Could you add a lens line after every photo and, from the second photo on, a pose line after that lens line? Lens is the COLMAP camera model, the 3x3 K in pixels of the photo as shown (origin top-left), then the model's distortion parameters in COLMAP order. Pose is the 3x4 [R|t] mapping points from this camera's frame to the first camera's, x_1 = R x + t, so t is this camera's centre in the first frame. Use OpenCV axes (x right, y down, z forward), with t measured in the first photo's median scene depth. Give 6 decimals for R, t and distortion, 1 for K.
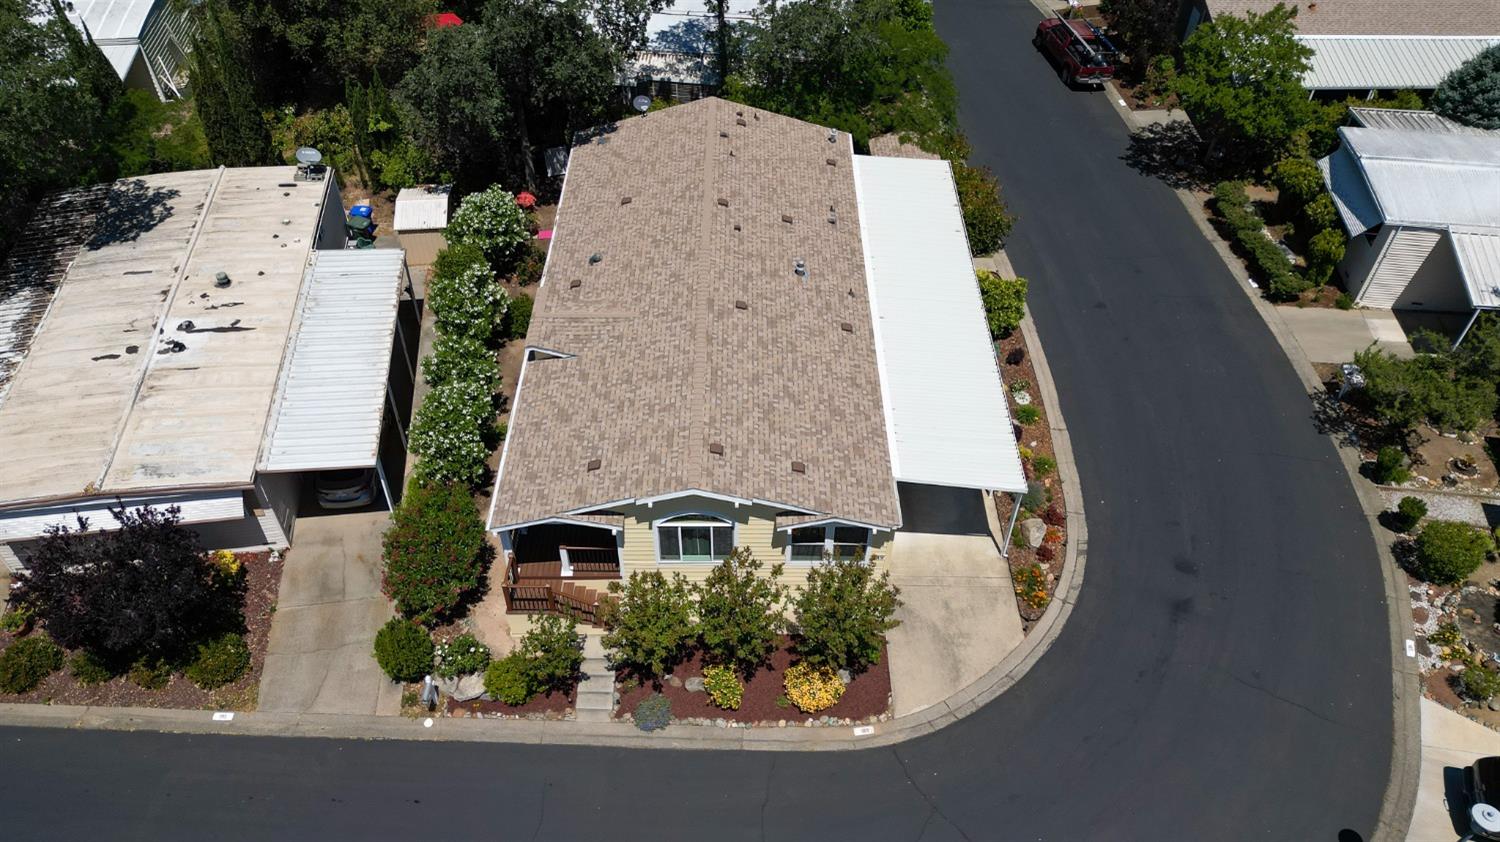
lens RADIAL K [[1084.5, 0, 734.1], [0, 1084.5, 421.8], [0, 0, 1]] dist [0.091649, -0.080012]
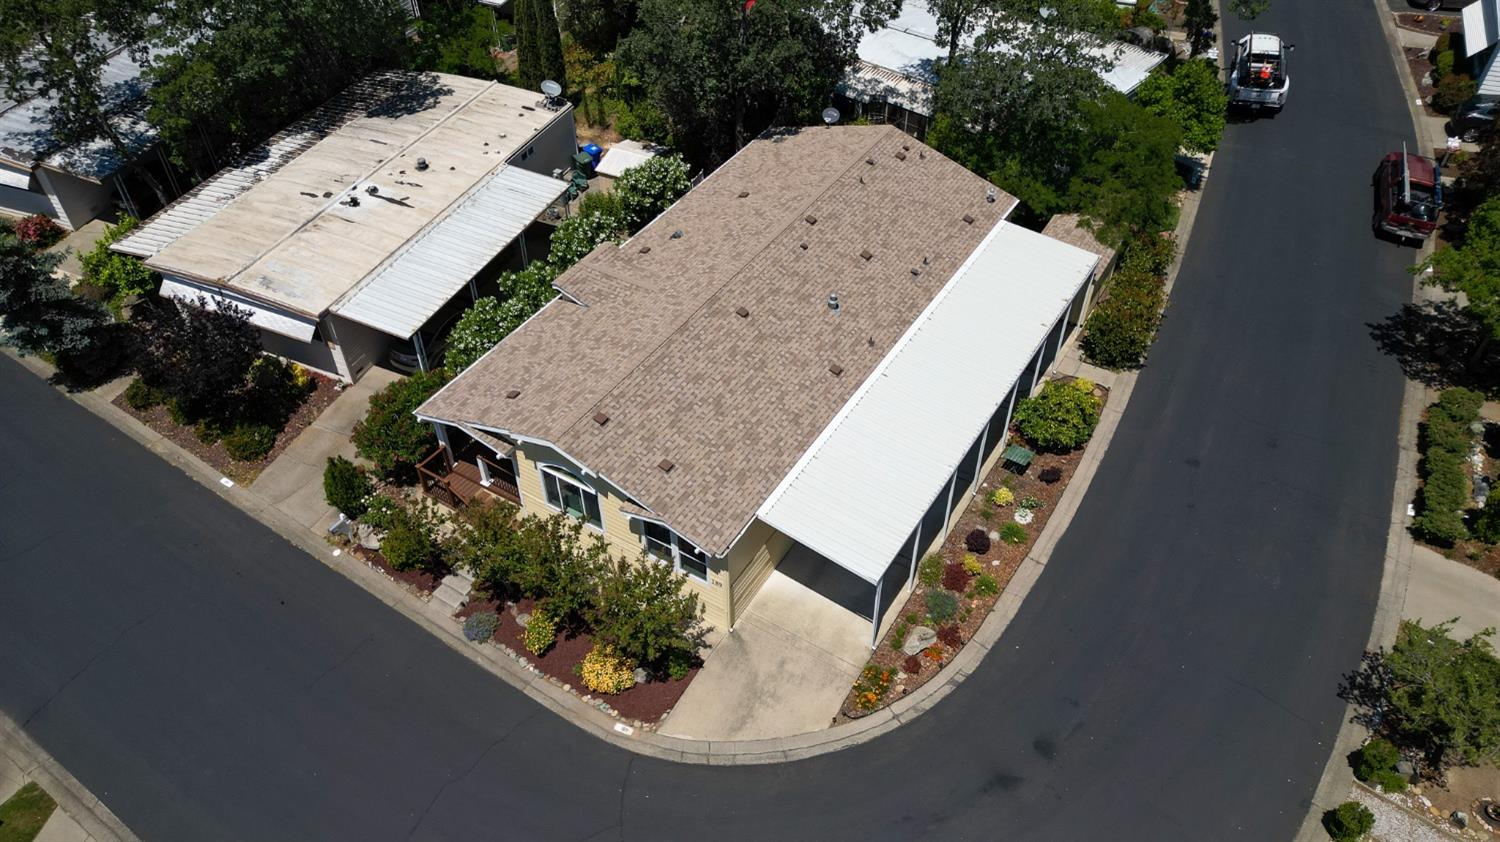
lens RADIAL K [[1084.5, 0, 734.1], [0, 1084.5, 421.8], [0, 0, 1]] dist [0.091649, -0.080012]
pose [[0.846891, 0.355065, -0.395860, 0.421909], [-0.360790, 0.930532, 0.062773, -0.070096], [0.390649, 0.089660, 0.916163, 0.069648]]
